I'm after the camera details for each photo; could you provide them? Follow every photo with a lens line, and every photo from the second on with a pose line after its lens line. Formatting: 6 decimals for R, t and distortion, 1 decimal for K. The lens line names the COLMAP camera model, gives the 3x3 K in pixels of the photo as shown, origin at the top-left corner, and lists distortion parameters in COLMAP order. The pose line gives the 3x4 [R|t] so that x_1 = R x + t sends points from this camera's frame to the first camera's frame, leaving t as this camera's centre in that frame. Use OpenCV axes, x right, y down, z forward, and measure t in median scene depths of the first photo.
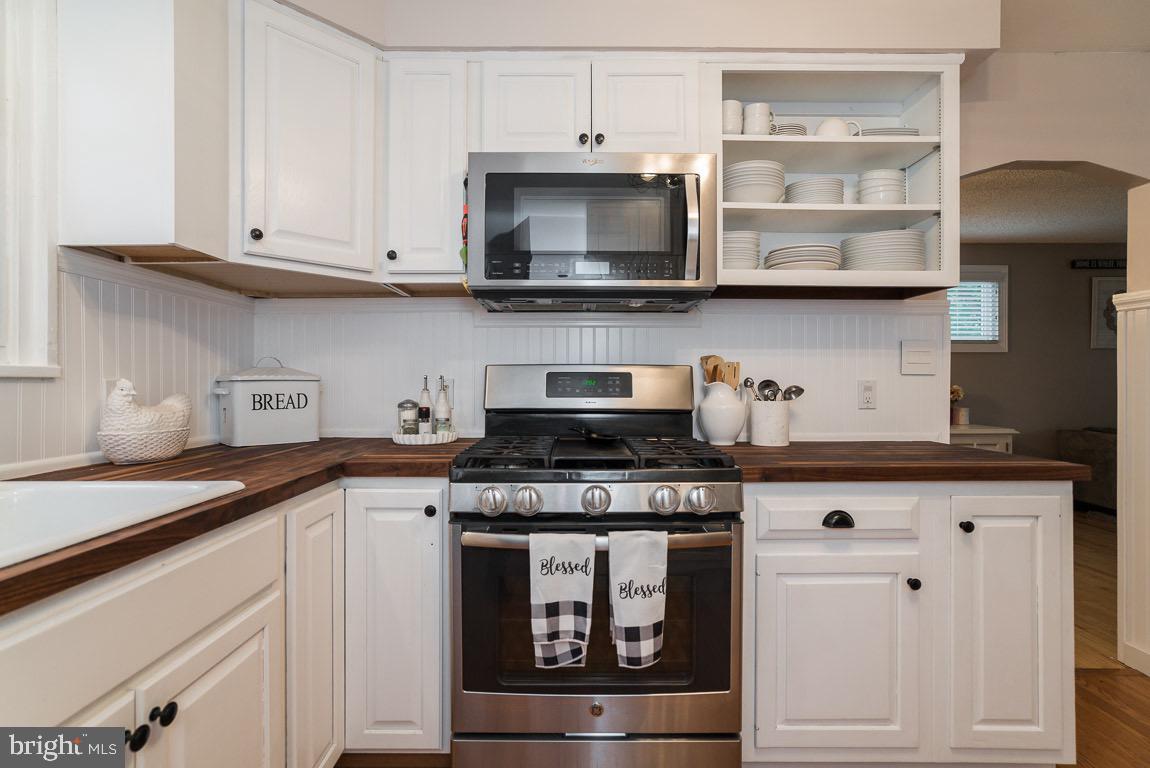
lens RADIAL K [[541.9, 0, 575.8], [0, 541.9, 384.7], [0, 0, 1]] dist [-0.018094, 0.008175]
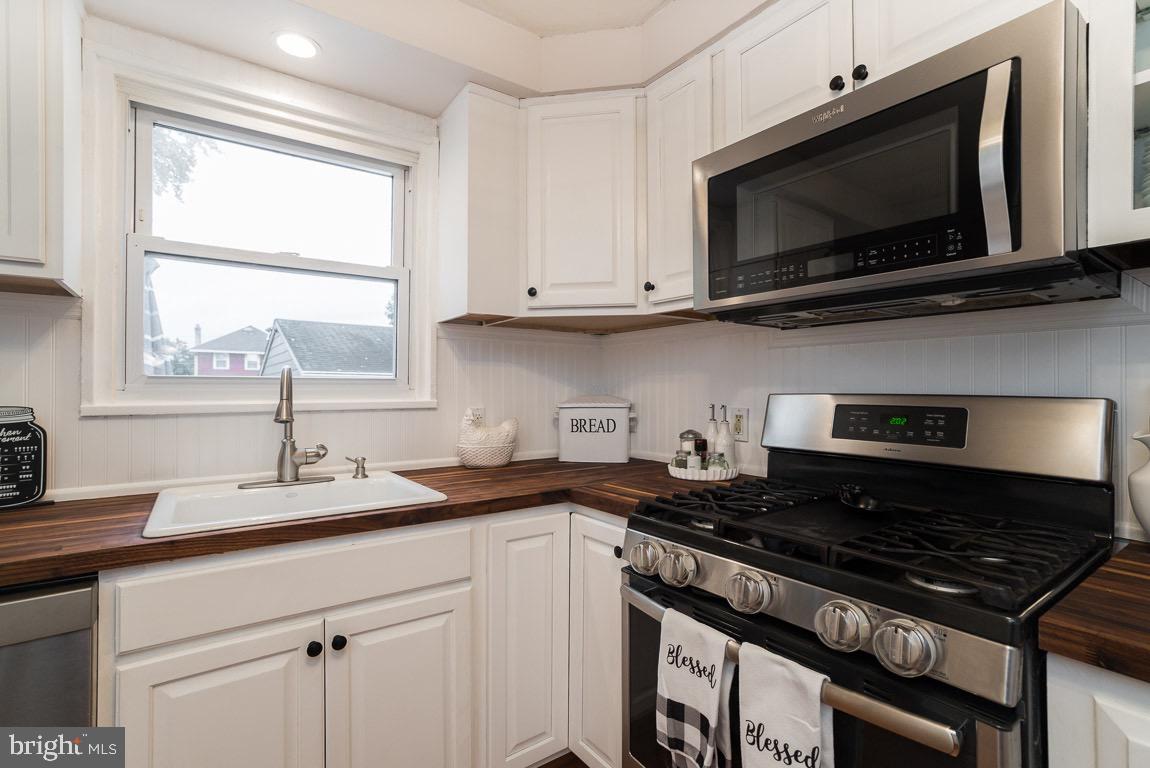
lens RADIAL K [[541.9, 0, 542.4], [0, 541.9, 385.8], [0, 0, 1]] dist [-0.018094, 0.008175]
pose [[0.562883, -0.006010, -0.826515, 0.389282], [-0.002265, 0.999959, -0.008814, -0.048353], [0.826534, 0.006833, 0.562846, 0.283664]]
